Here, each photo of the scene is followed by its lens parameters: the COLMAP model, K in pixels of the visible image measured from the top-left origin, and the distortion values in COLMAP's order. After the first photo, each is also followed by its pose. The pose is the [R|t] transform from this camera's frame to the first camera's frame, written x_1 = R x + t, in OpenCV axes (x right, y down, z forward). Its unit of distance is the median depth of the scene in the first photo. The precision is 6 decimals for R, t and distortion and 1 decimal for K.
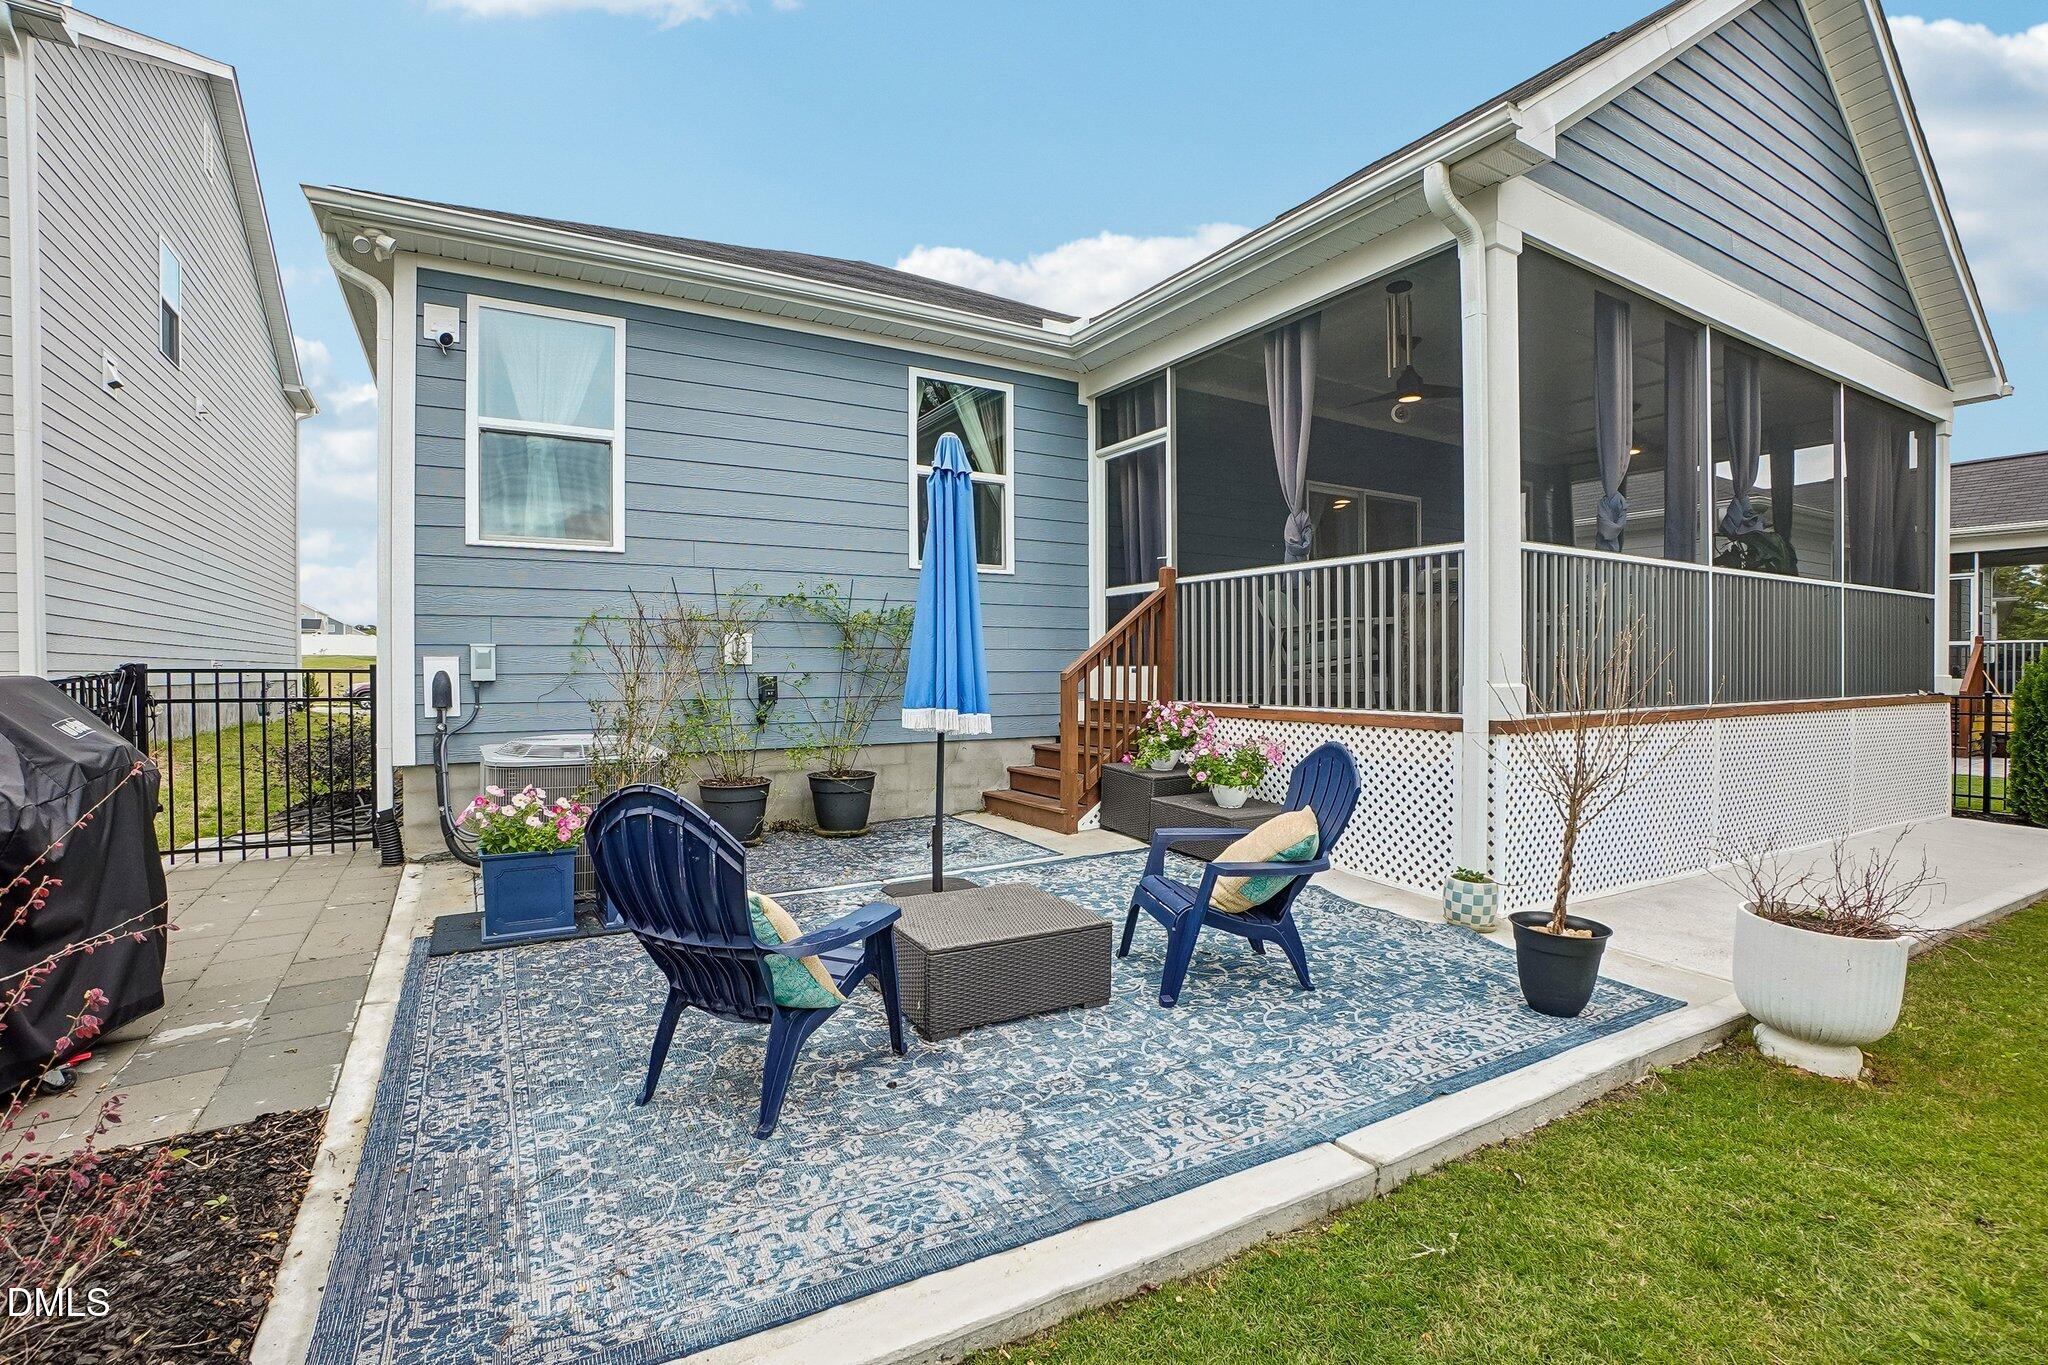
lens RADIAL K [[933.1, 0, 1025.0], [0, 933.1, 678.7], [0, 0, 1]] dist [-0.040091, 0.007378]
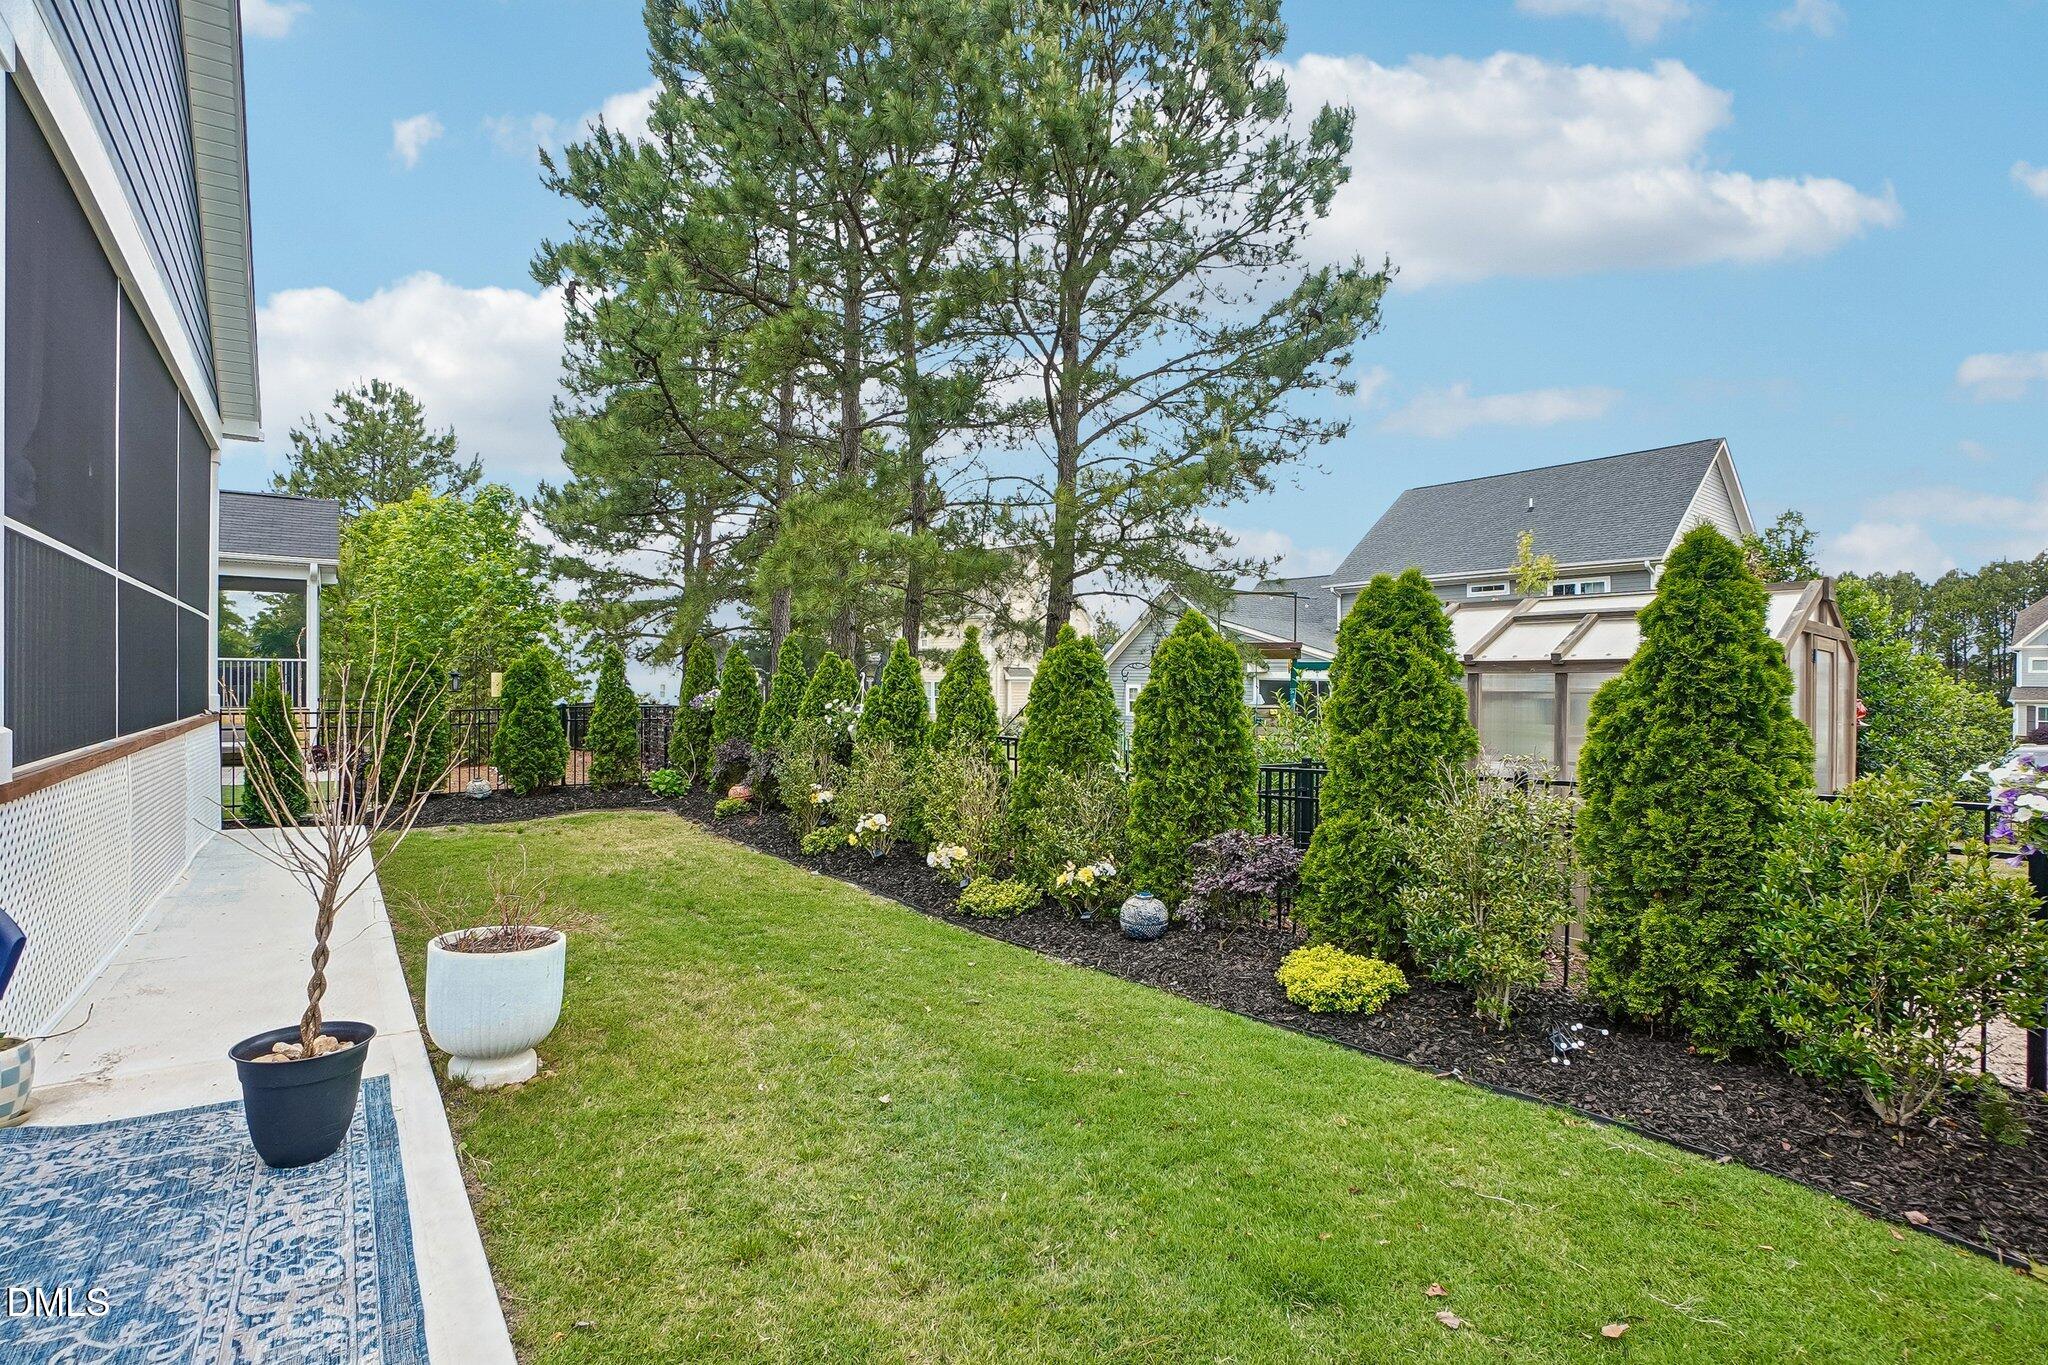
lens RADIAL K [[933.1, 0, 1021.4], [0, 933.1, 678.1], [0, 0, 1]] dist [-0.040091, 0.007378]
pose [[-0.102106, -0.001561, 0.994772, -0.226508], [0.015861, 0.999869, 0.003197, -0.025468], [-0.994647, 0.016105, -0.102068, 0.483225]]
